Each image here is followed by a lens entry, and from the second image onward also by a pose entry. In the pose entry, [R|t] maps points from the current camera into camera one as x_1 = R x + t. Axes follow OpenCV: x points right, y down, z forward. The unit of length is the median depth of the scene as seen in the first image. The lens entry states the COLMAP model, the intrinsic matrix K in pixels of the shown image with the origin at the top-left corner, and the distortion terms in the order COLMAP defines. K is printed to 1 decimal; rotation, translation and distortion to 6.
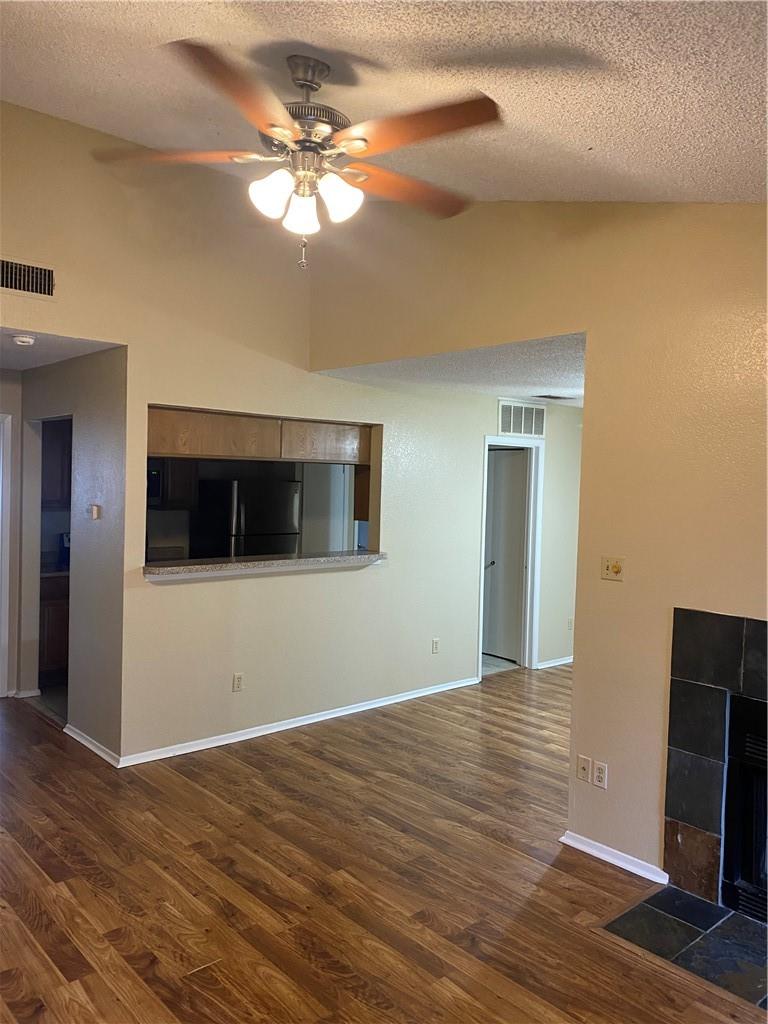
lens RADIAL K [[783.0, 0, 378.4], [0, 783.0, 496.8], [0, 0, 1]] dist [0.030506, -0.029718]
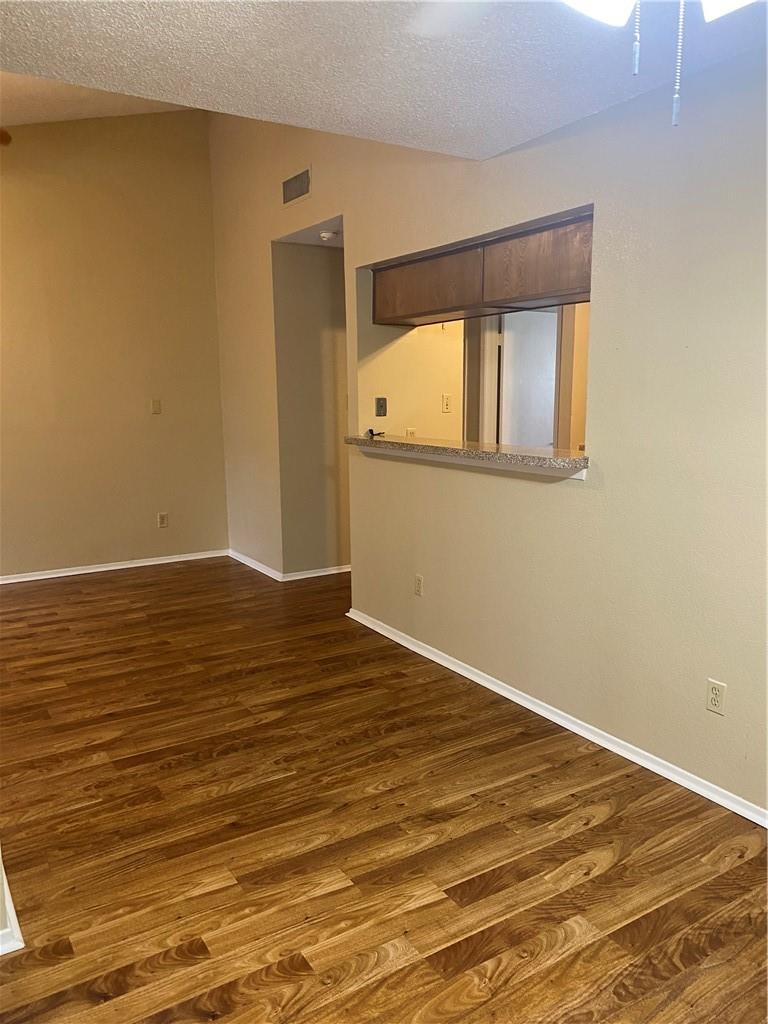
lens RADIAL K [[783.0, 0, 393.1], [0, 783.0, 511.3], [0, 0, 1]] dist [0.030506, -0.029718]
pose [[-0.166803, 0.134284, -0.976803, 0.703722], [-0.019982, 0.990019, 0.139513, 0.044640], [0.985788, 0.042790, -0.162455, 1.219611]]
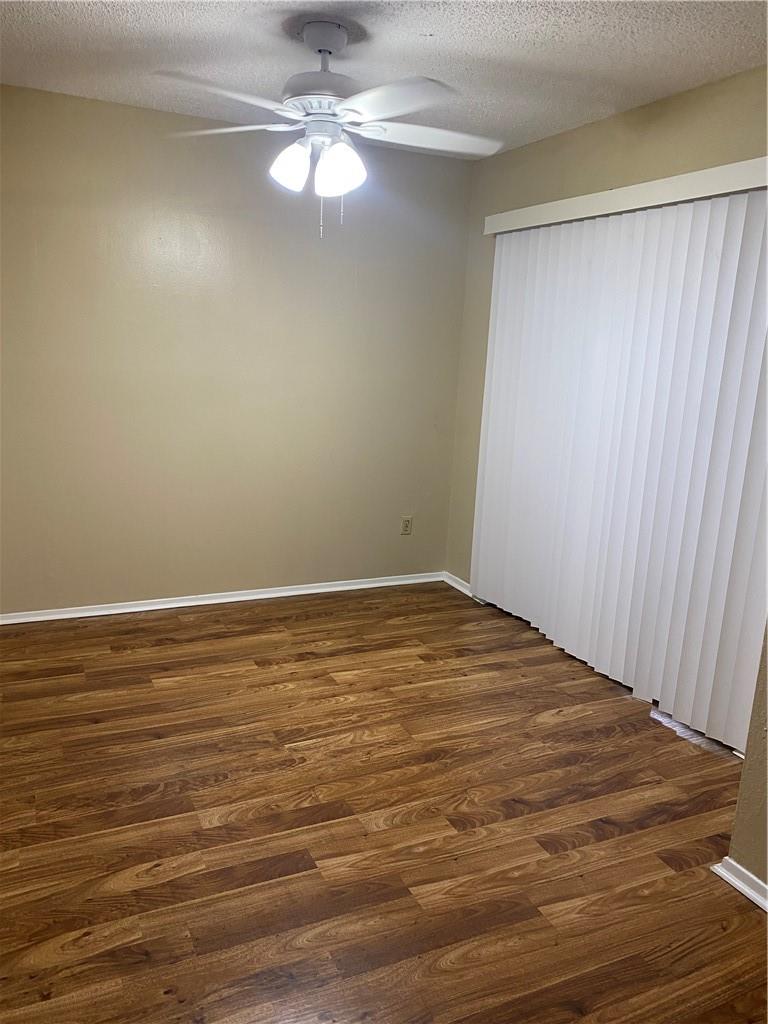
lens RADIAL K [[783.0, 0, 380.6], [0, 783.0, 507.1], [0, 0, 1]] dist [0.030506, -0.029718]
pose [[0.296524, -0.216879, 0.930074, -0.141351], [-0.014905, 0.972704, 0.231572, 0.025408], [-0.954909, -0.082529, 0.285197, 1.024675]]
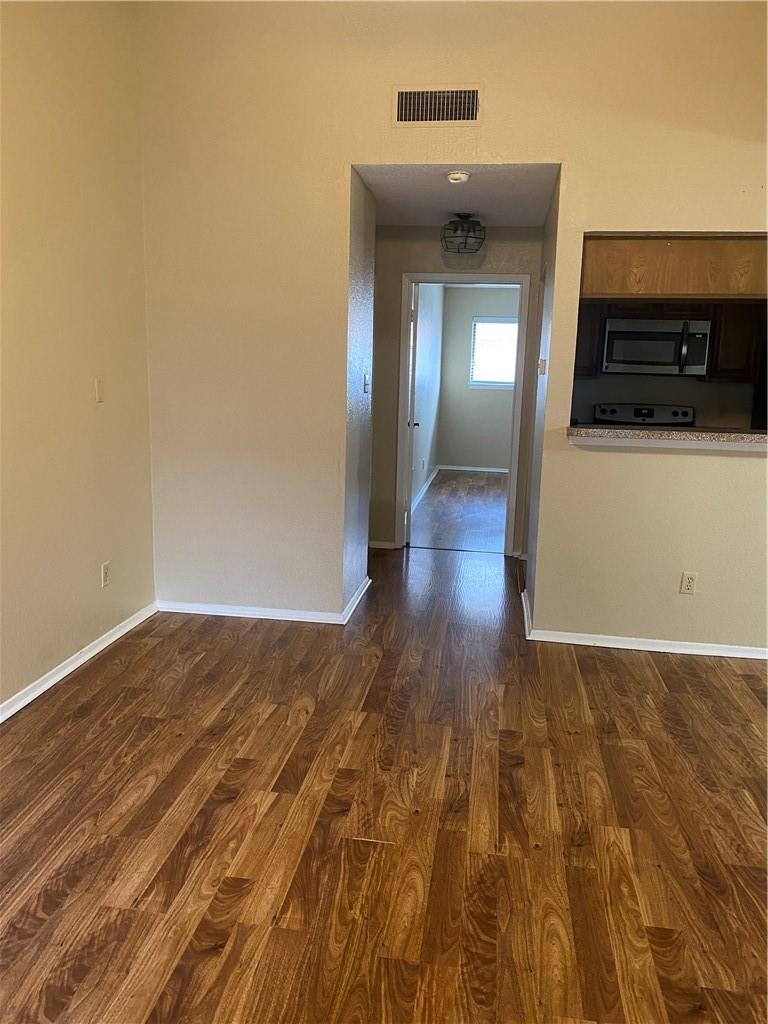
lens RADIAL K [[783.0, 0, 379.4], [0, 783.0, 499.1], [0, 0, 1]] dist [0.030506, -0.029718]
pose [[0.634365, 0.123383, -0.763123, 0.246575], [-0.026682, 0.990087, 0.137899, 0.053888], [0.772573, -0.067117, 0.631369, 0.279905]]
